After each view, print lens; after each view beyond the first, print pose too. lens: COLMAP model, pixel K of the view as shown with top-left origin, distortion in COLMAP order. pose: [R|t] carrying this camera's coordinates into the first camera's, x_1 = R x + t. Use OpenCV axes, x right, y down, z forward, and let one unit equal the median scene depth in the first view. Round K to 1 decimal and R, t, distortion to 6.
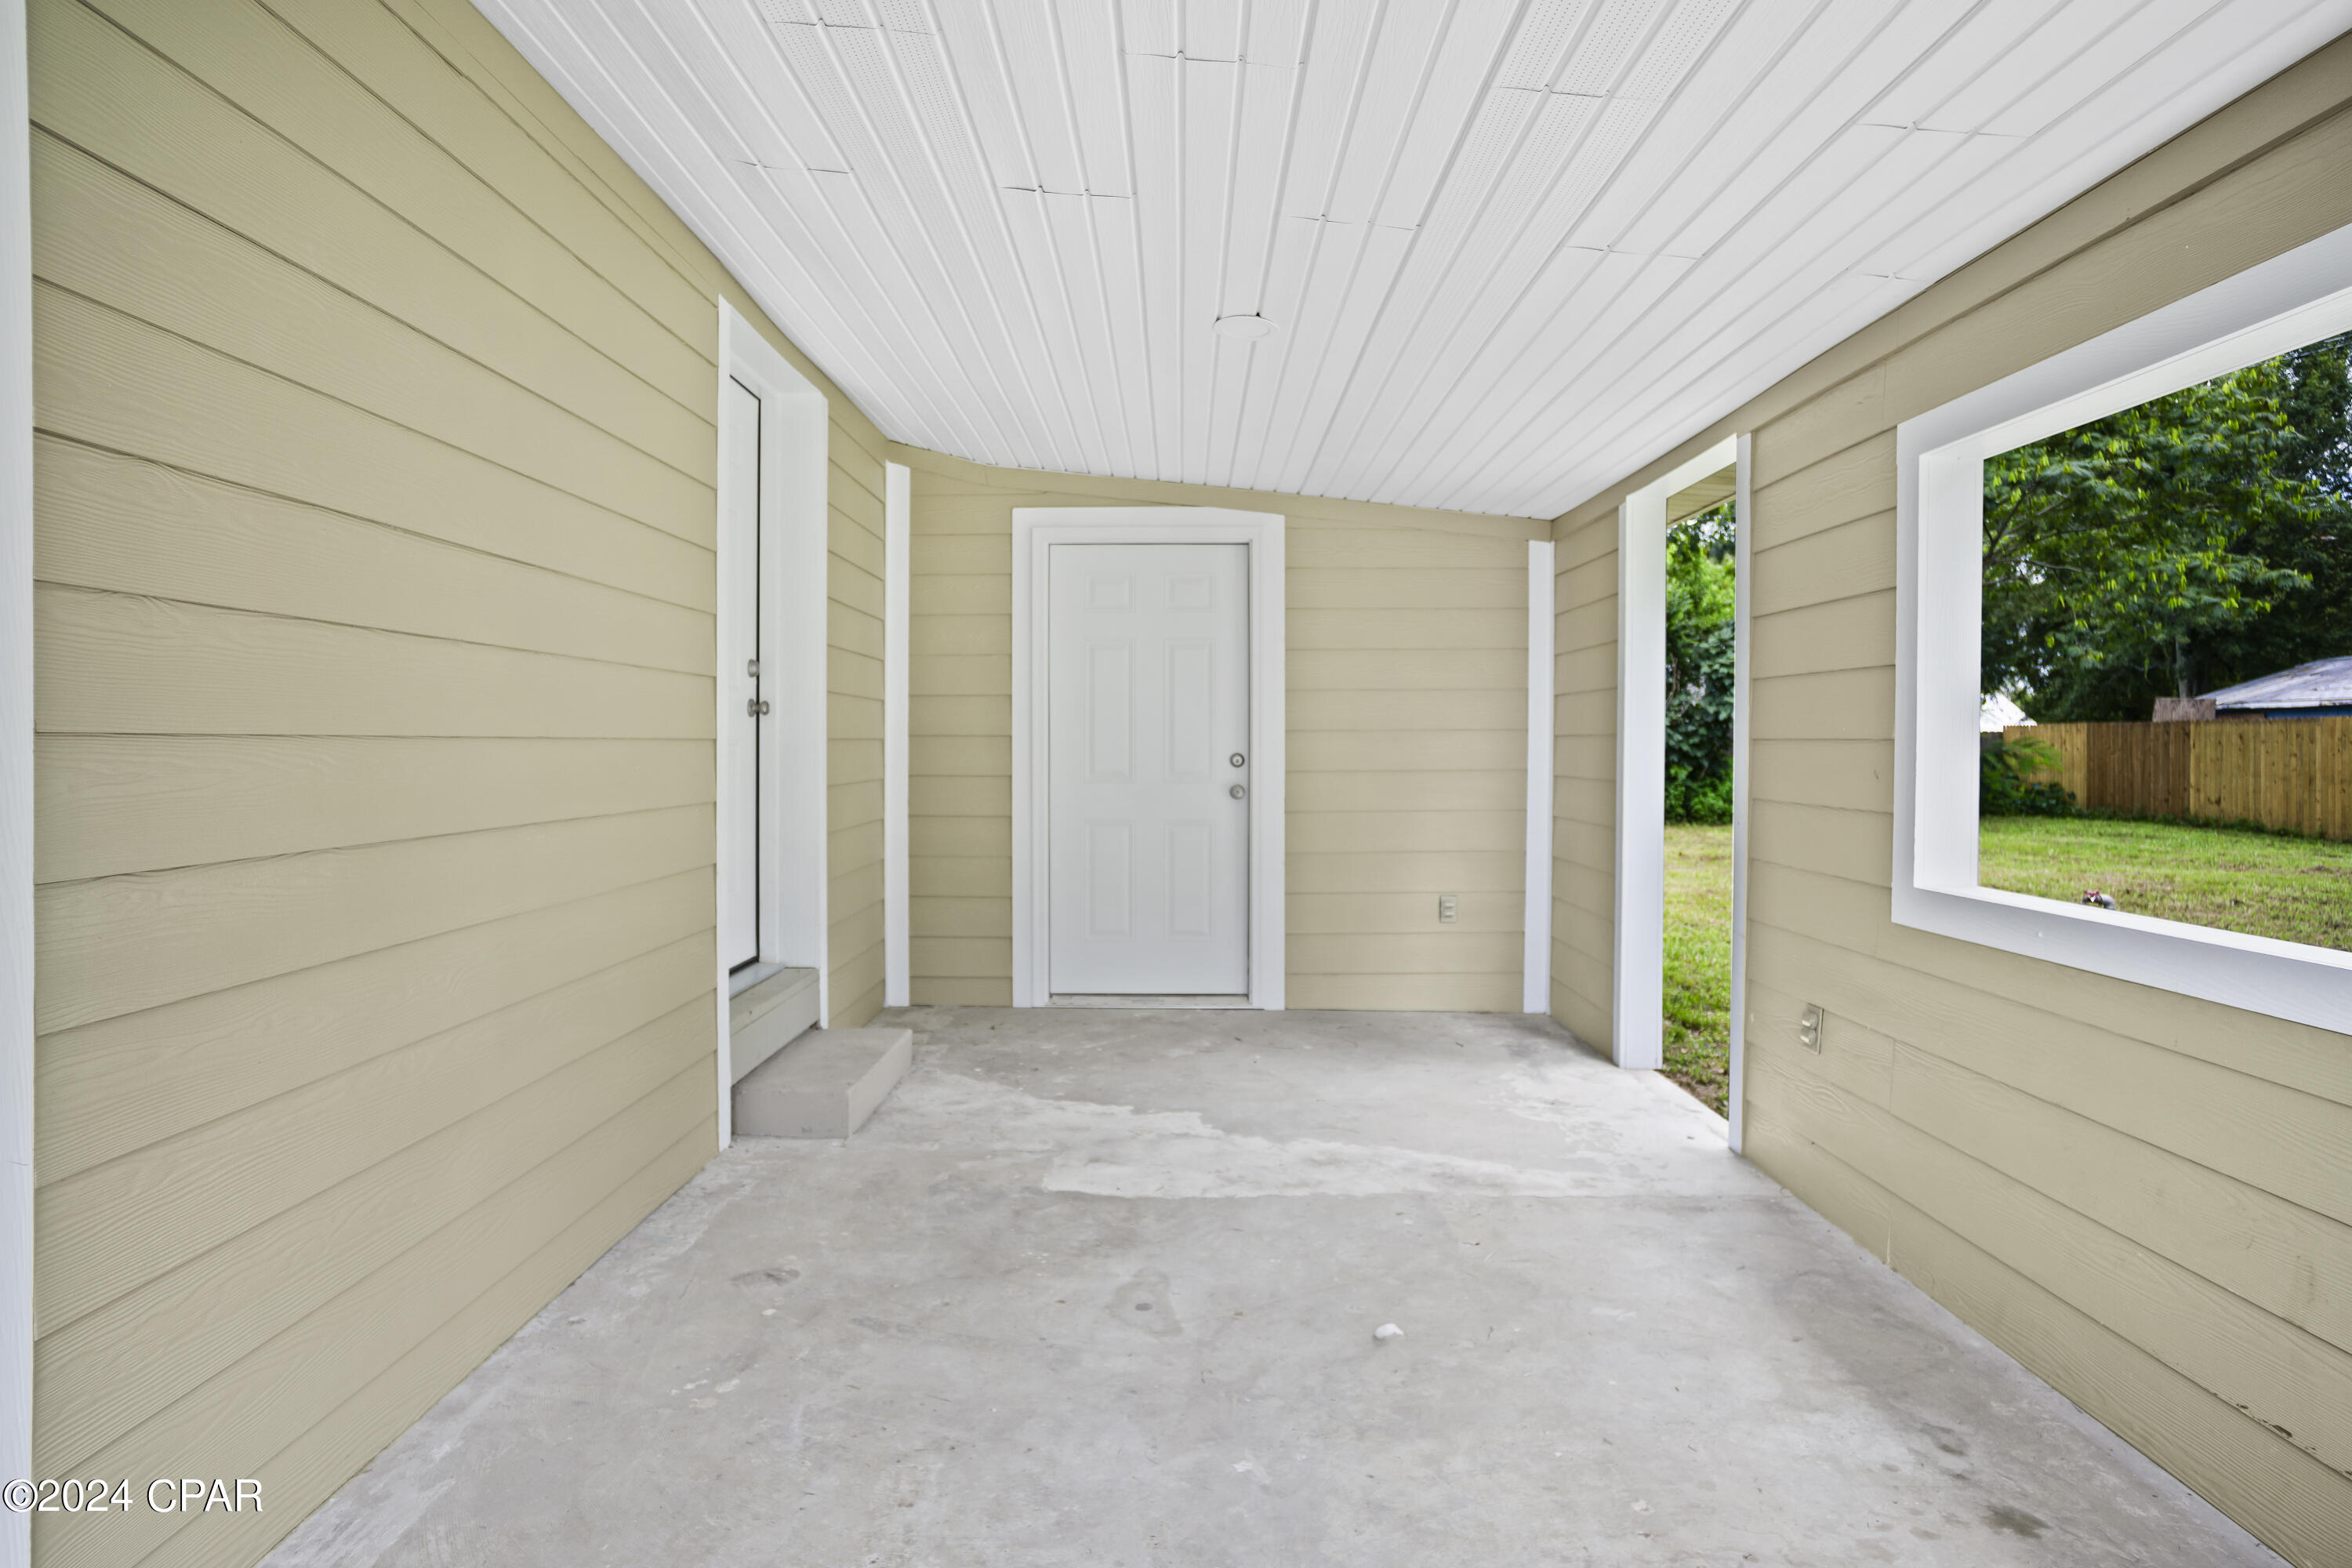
lens RADIAL K [[1280.8, 0, 1162.5], [0, 1280.8, 747.2], [0, 0, 1]] dist [-0.061480, 0.043318]
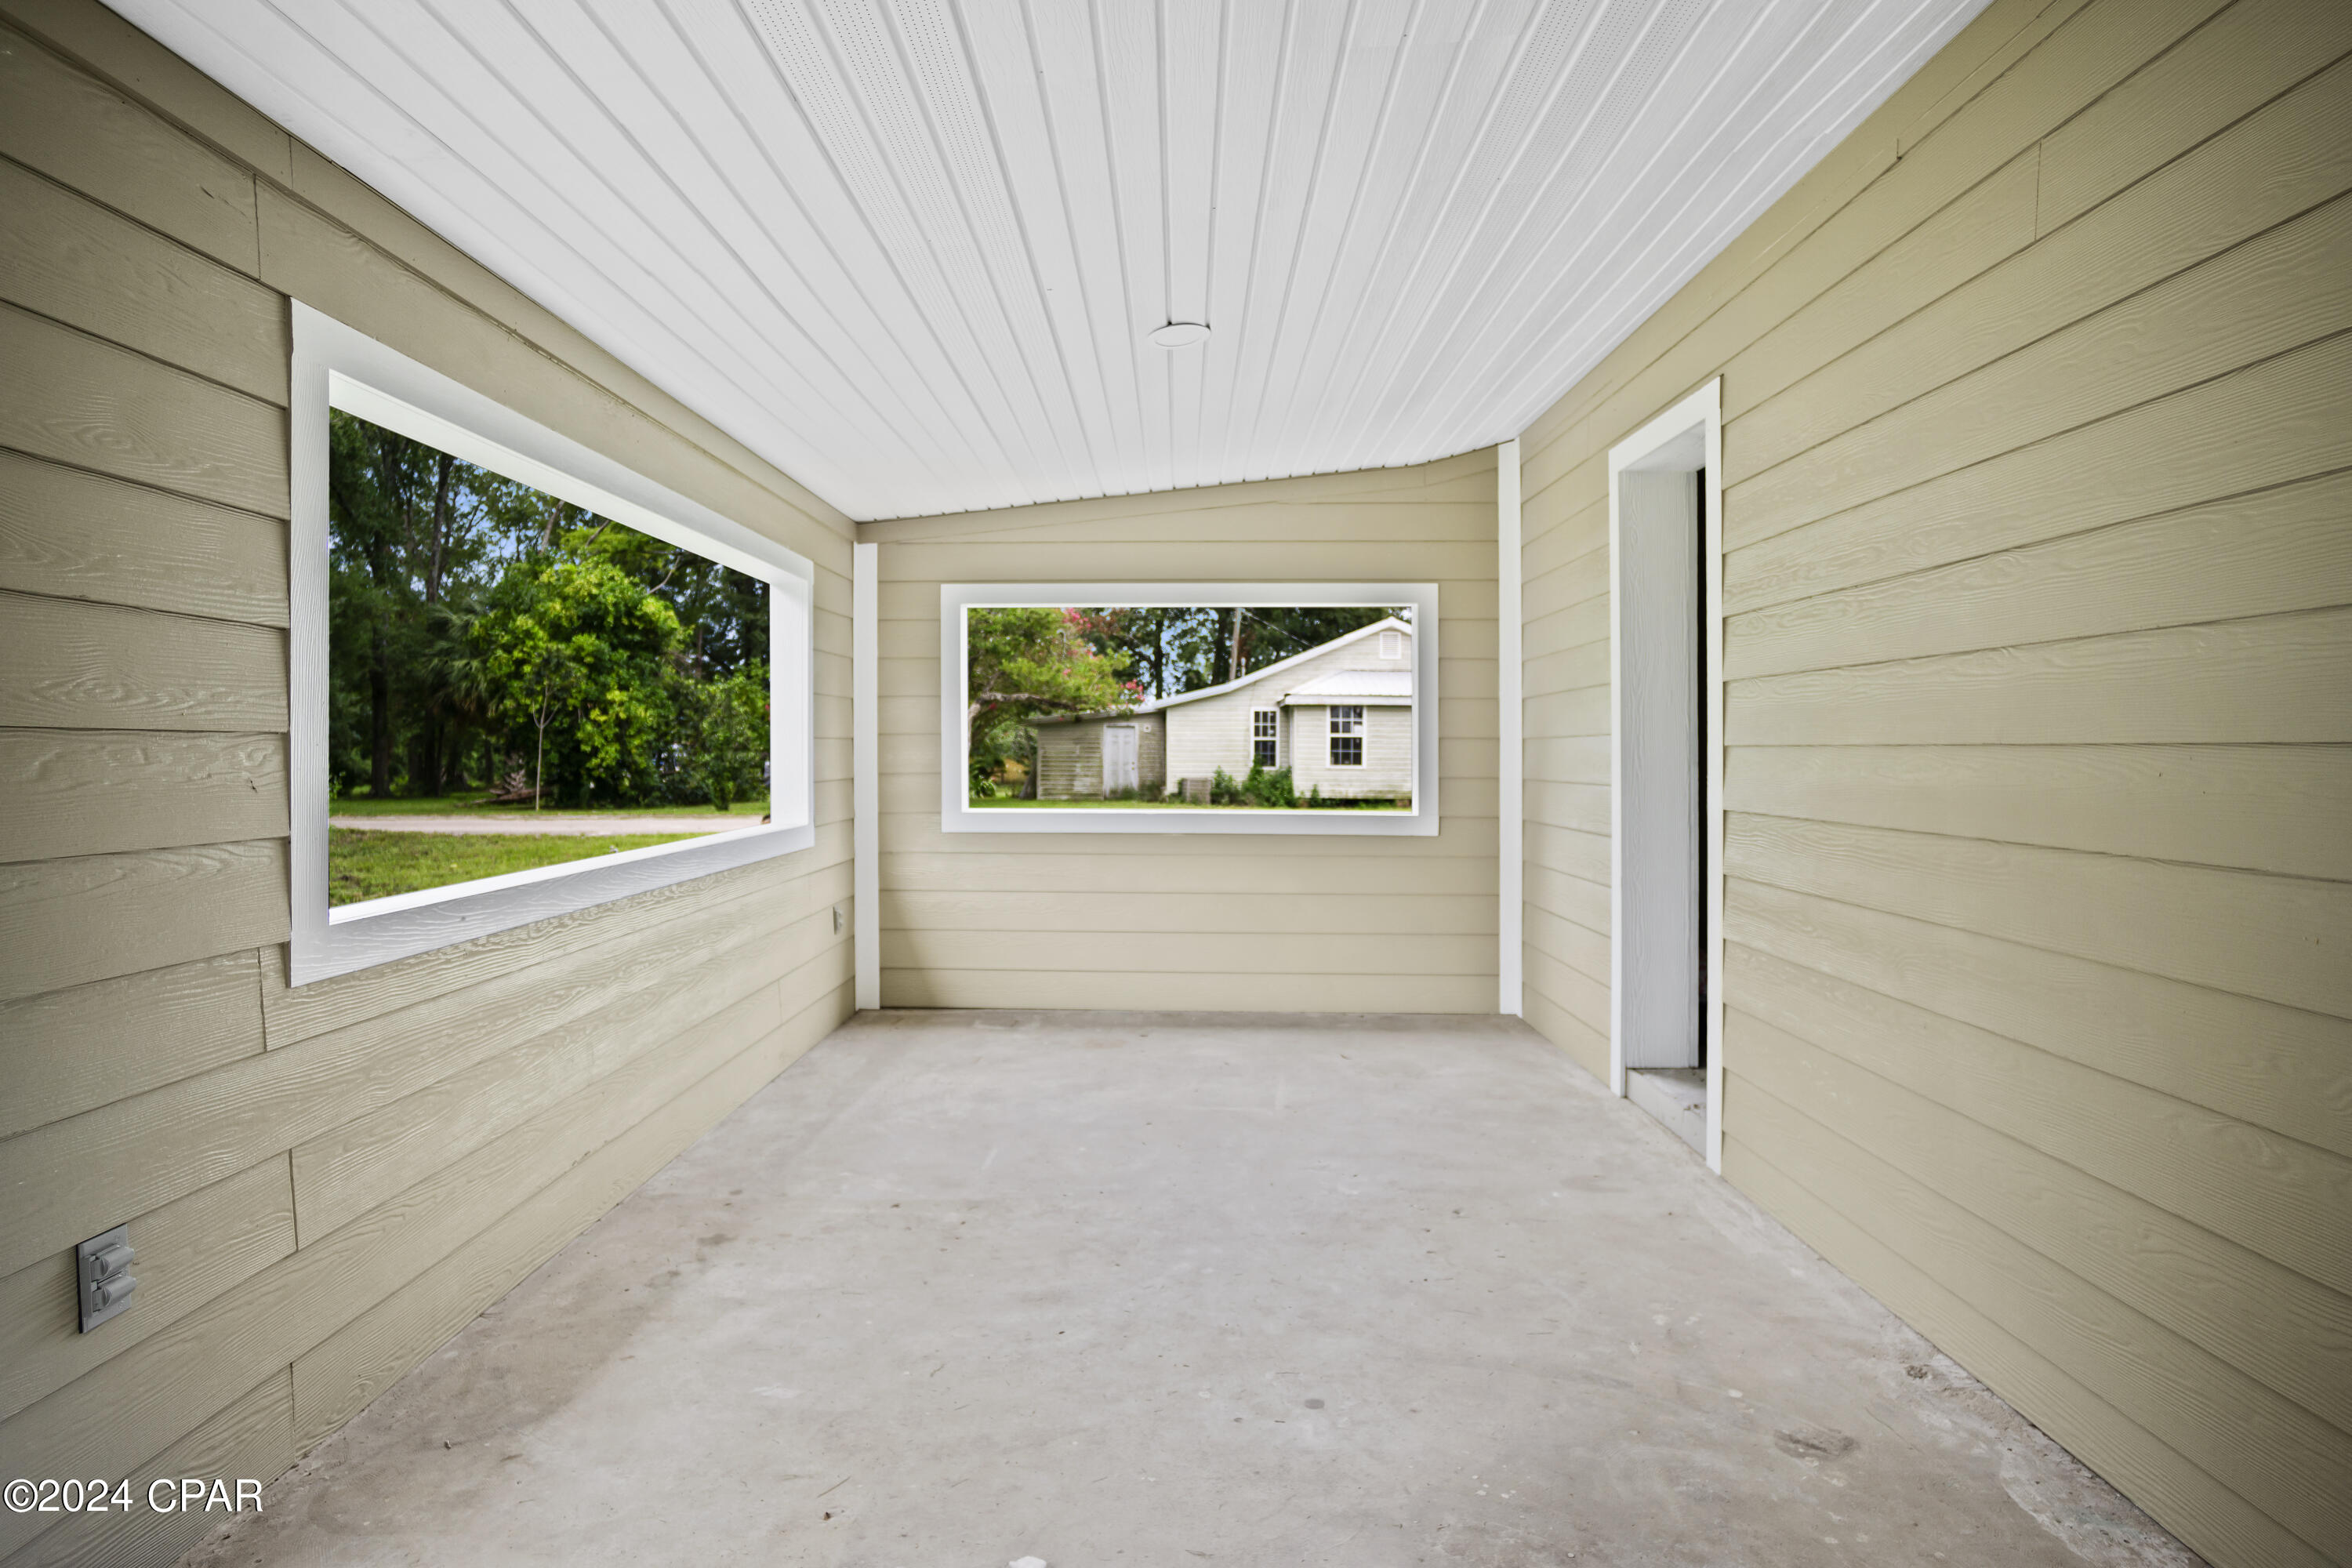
lens RADIAL K [[1280.8, 0, 1162.5], [0, 1280.8, 747.2], [0, 0, 1]] dist [-0.061480, 0.043318]
pose [[-0.999963, -0.008407, -0.001875, 0.105675], [-0.008409, 0.999964, 0.001249, -0.003104], [0.001864, 0.001265, -0.999997, 2.086840]]
